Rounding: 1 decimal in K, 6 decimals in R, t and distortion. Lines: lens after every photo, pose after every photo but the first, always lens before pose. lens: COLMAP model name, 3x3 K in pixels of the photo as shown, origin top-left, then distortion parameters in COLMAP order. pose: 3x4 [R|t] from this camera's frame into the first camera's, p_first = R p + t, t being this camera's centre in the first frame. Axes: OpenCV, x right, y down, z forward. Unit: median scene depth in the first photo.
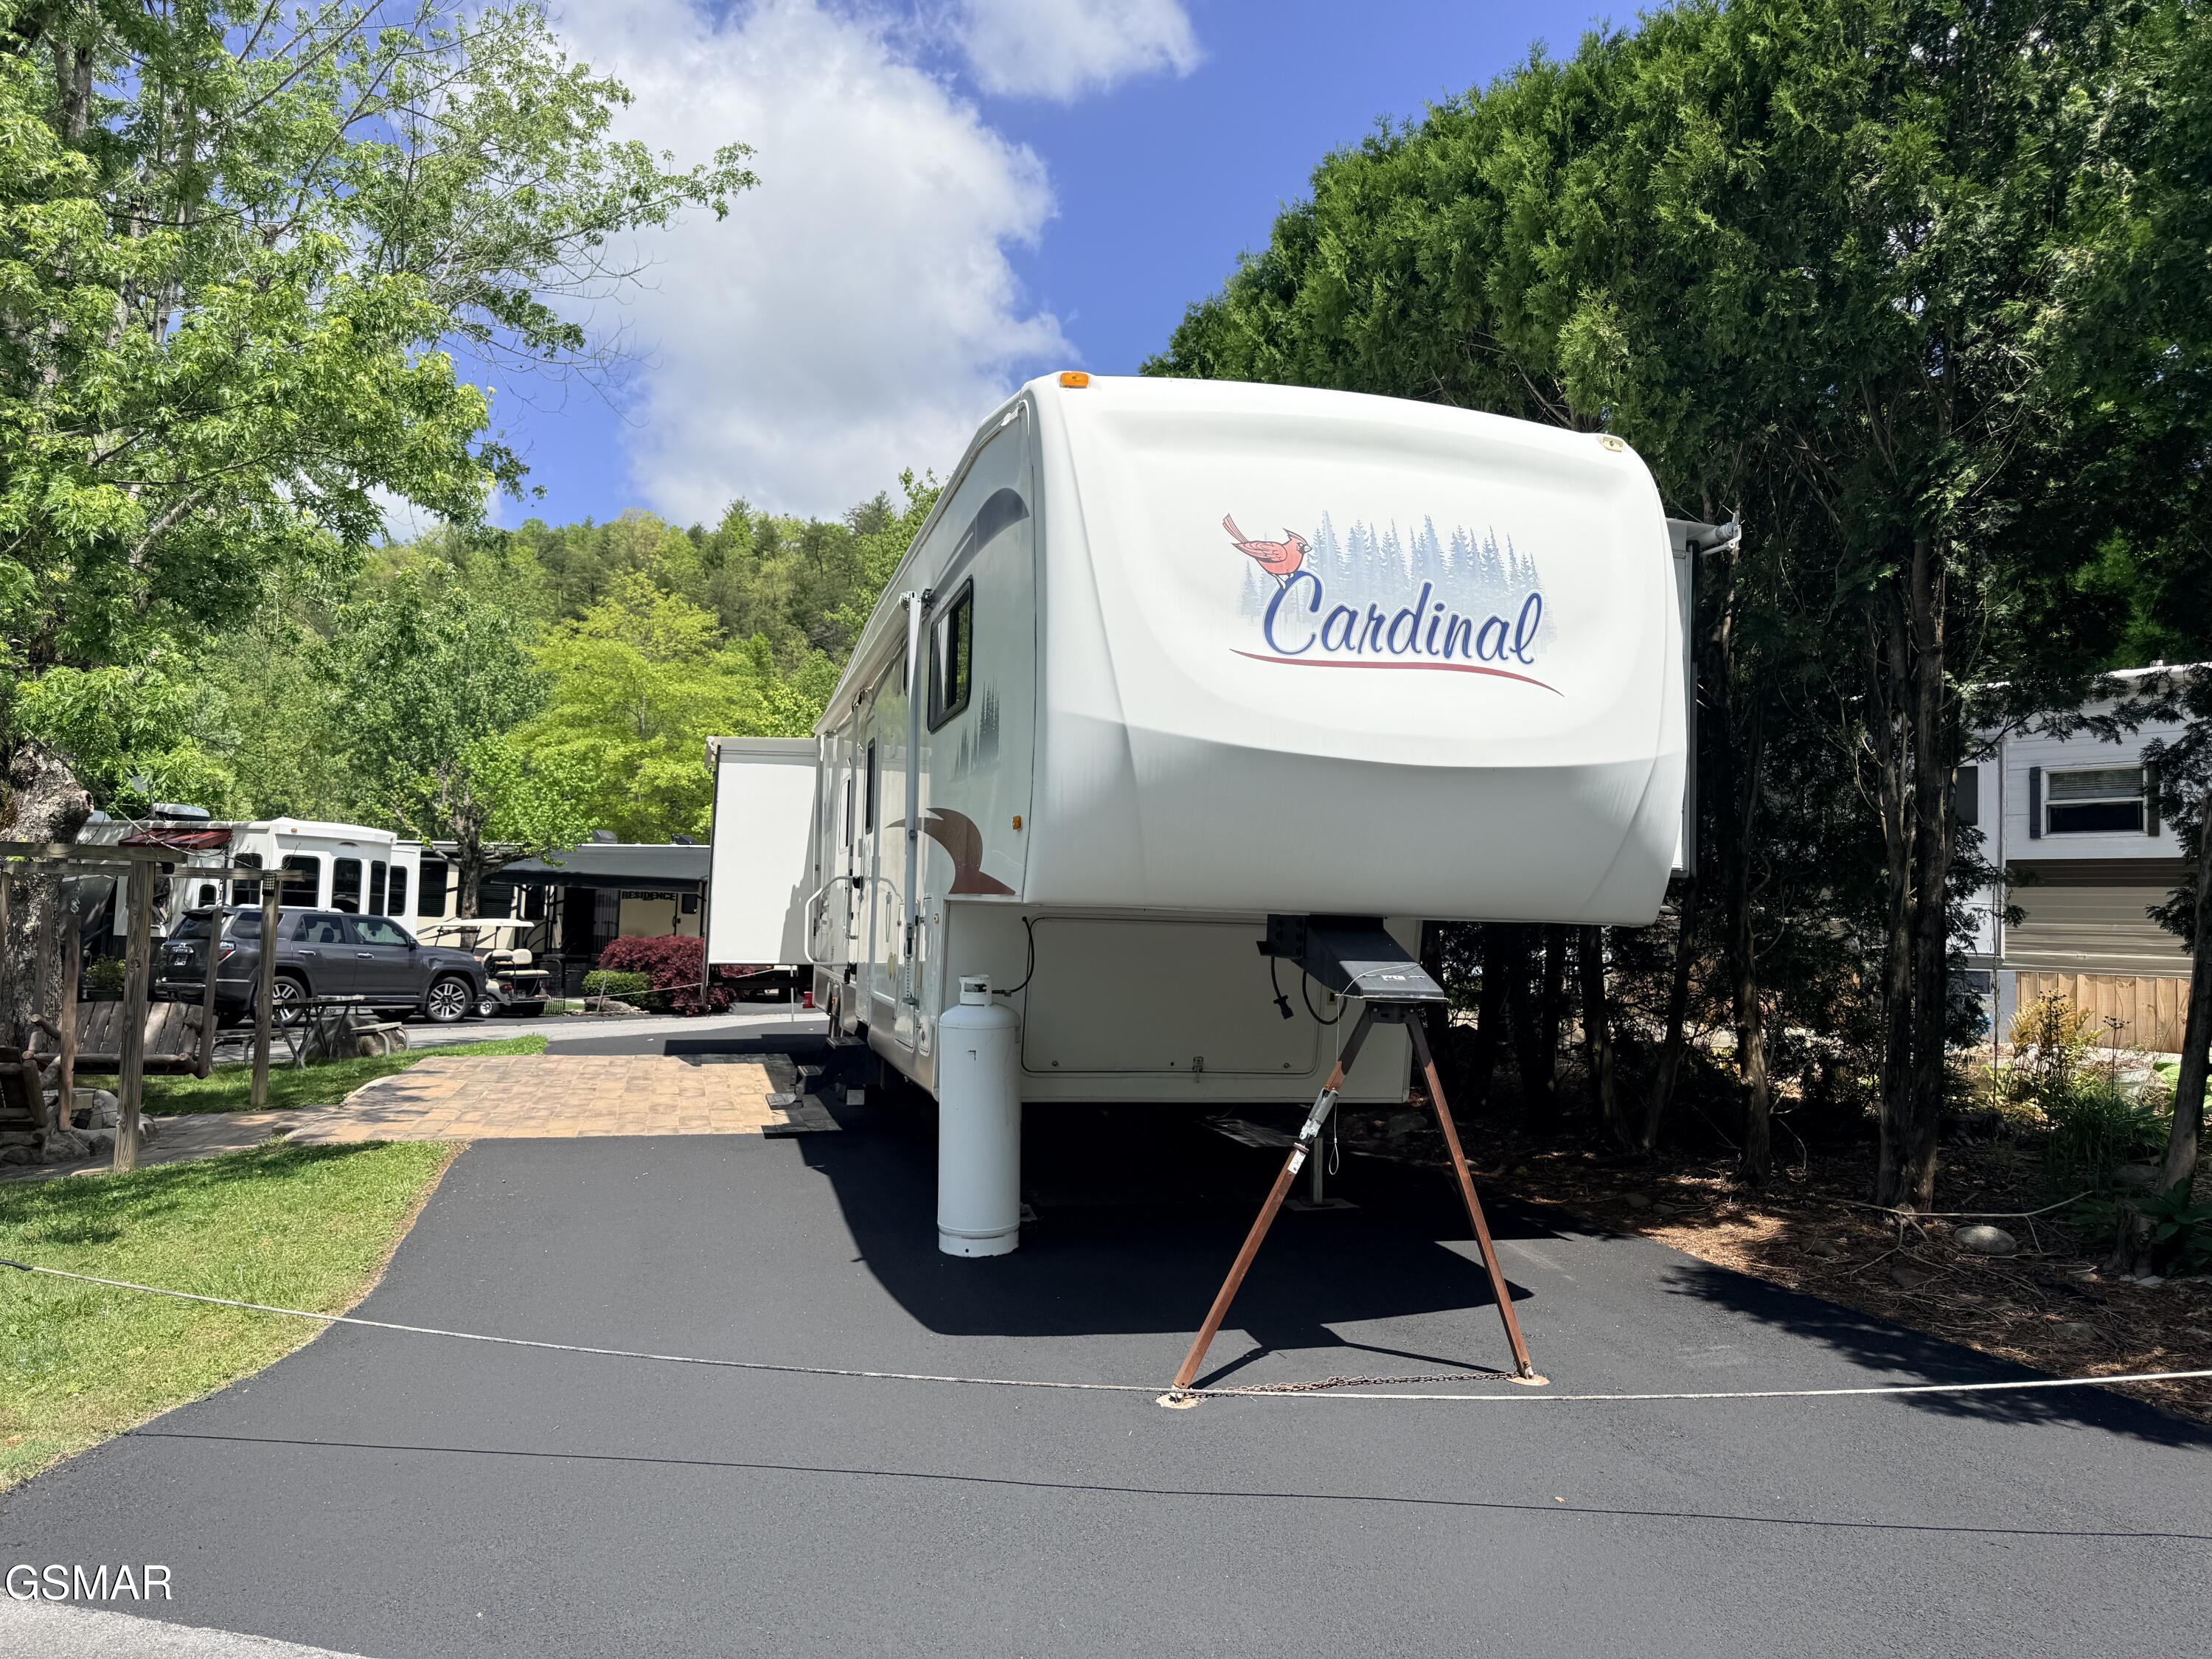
lens RADIAL K [[1575.9, 0, 1142.3], [0, 1575.9, 857.7], [0, 0, 1]] dist [0.021010, -0.045921]
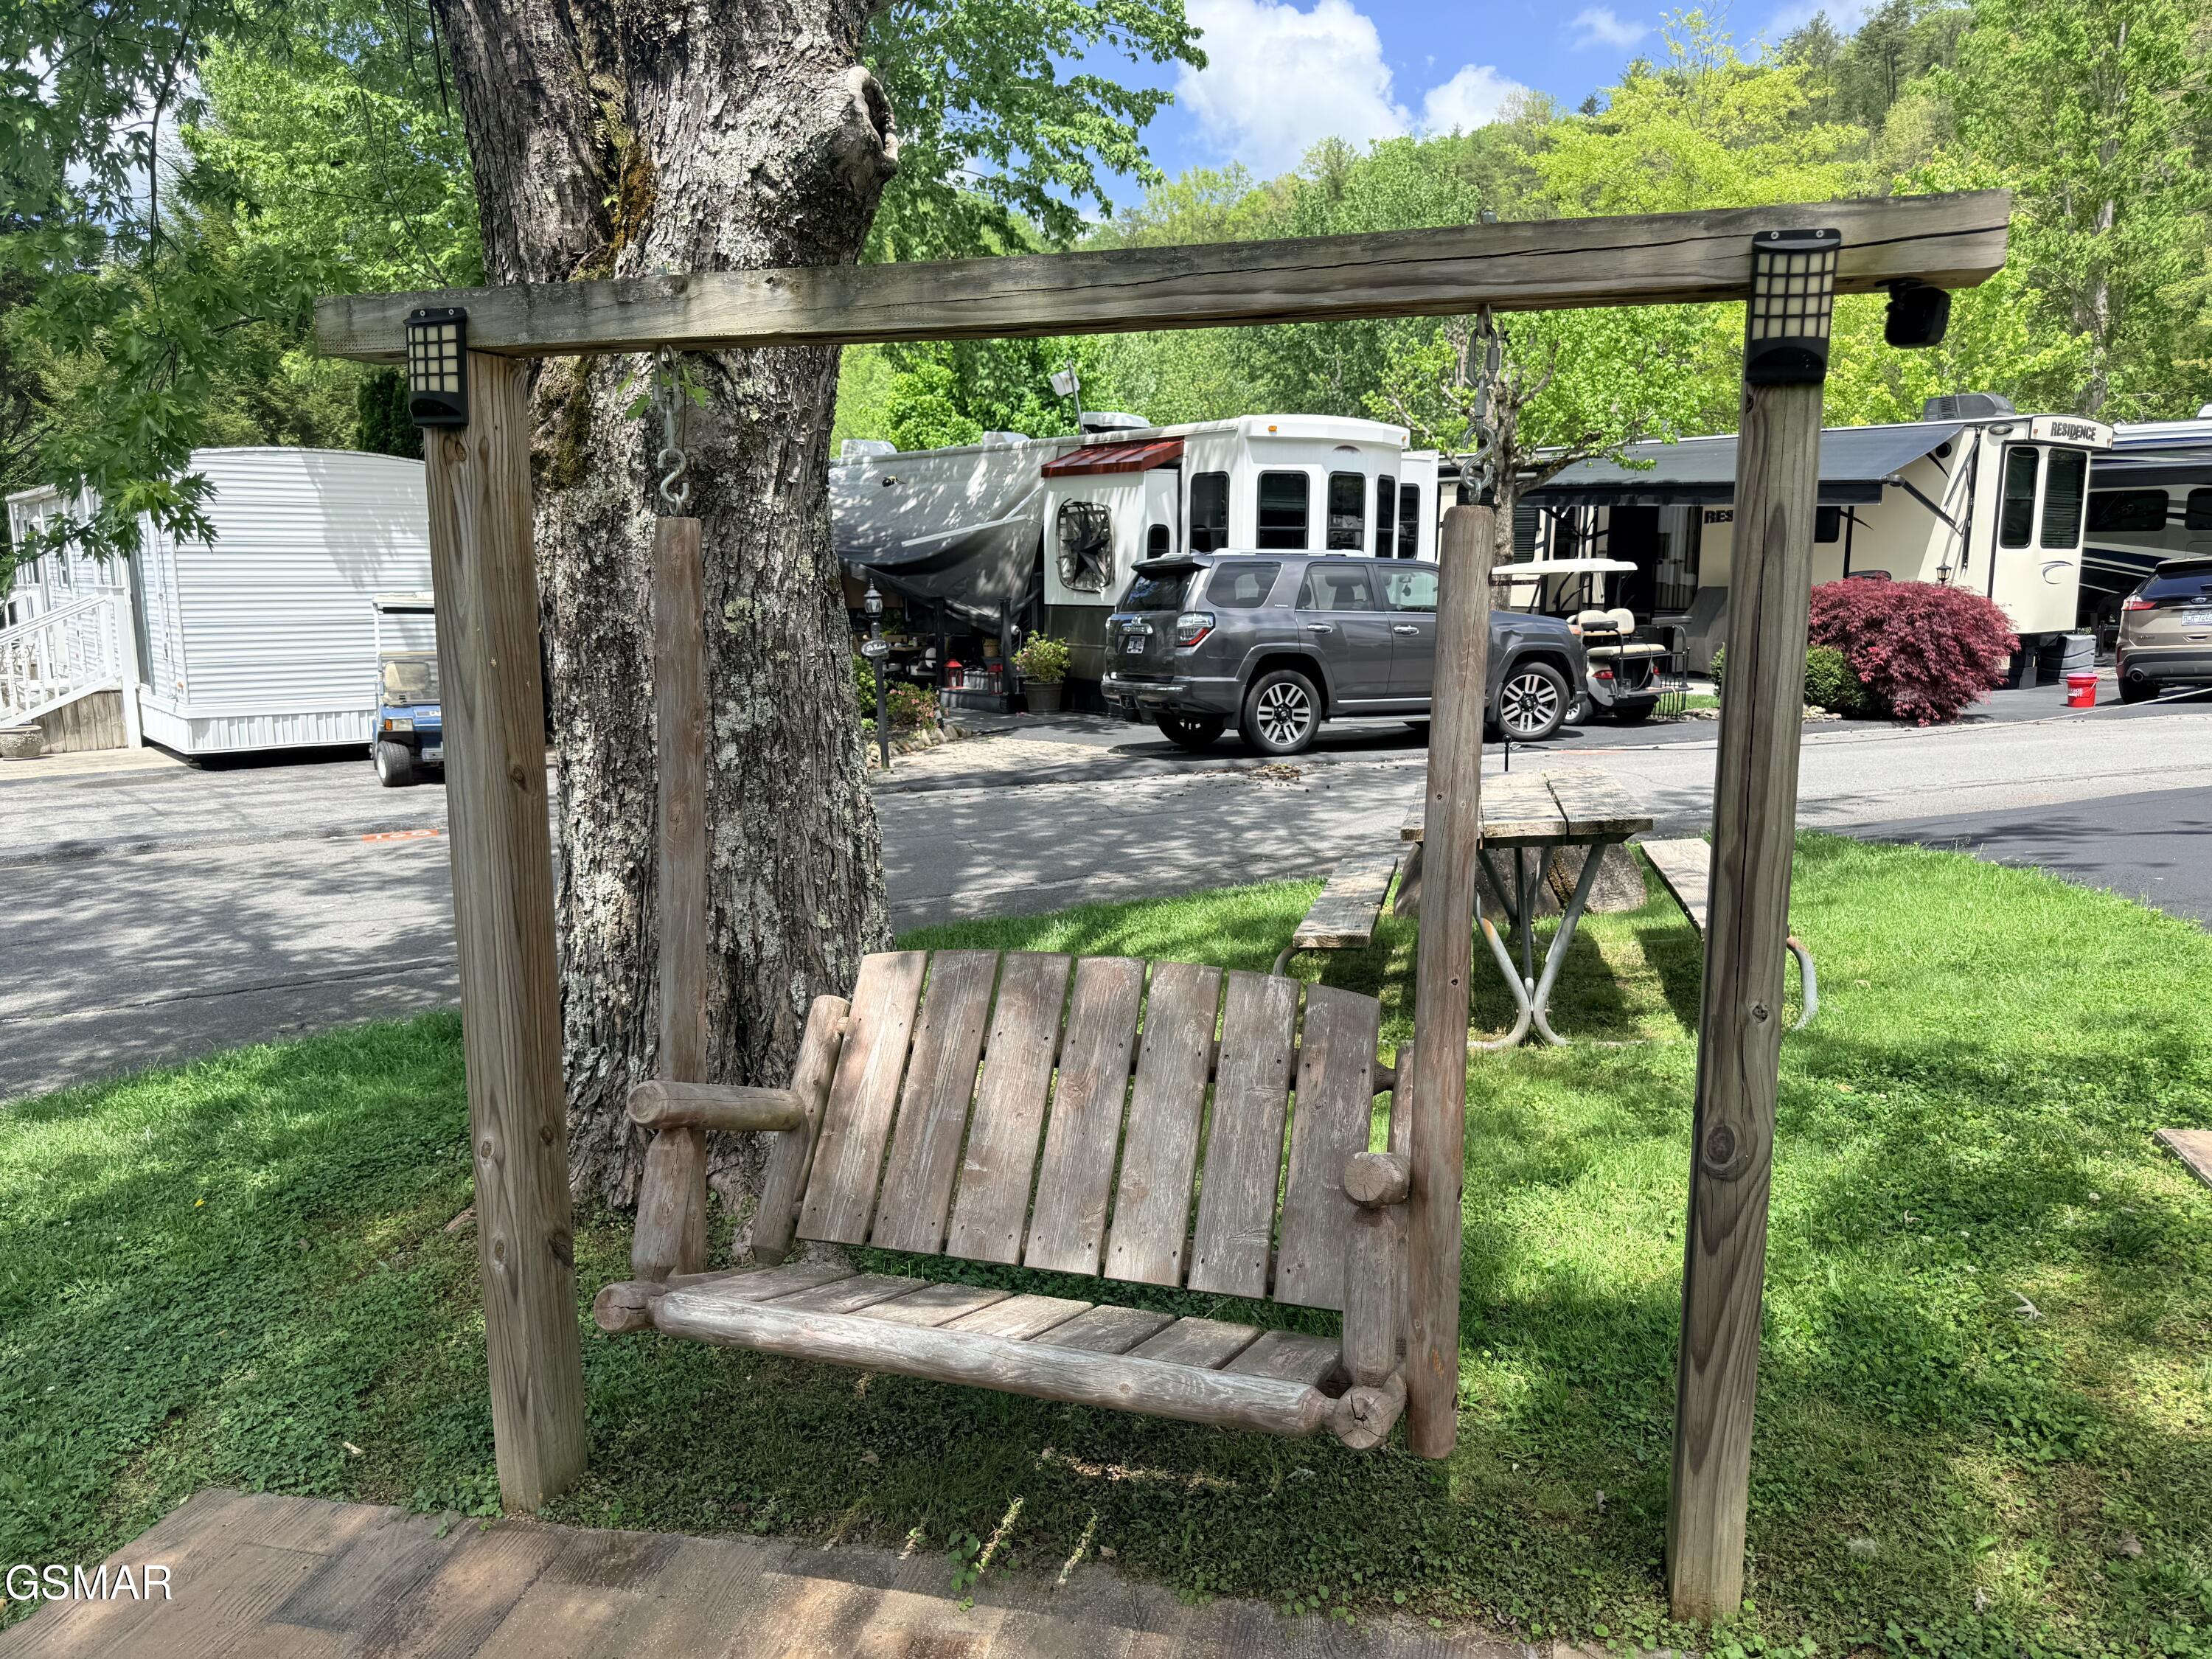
lens RADIAL K [[1572.7, 0, 1101.2], [0, 1572.7, 830.0], [0, 0, 1]] dist [0.057810, -0.061144]
pose [[0.852631, 0.049939, -0.520122, -0.253520], [0.057934, 0.980250, 0.189087, 0.015969], [0.519292, -0.191354, 0.832898, 0.398087]]
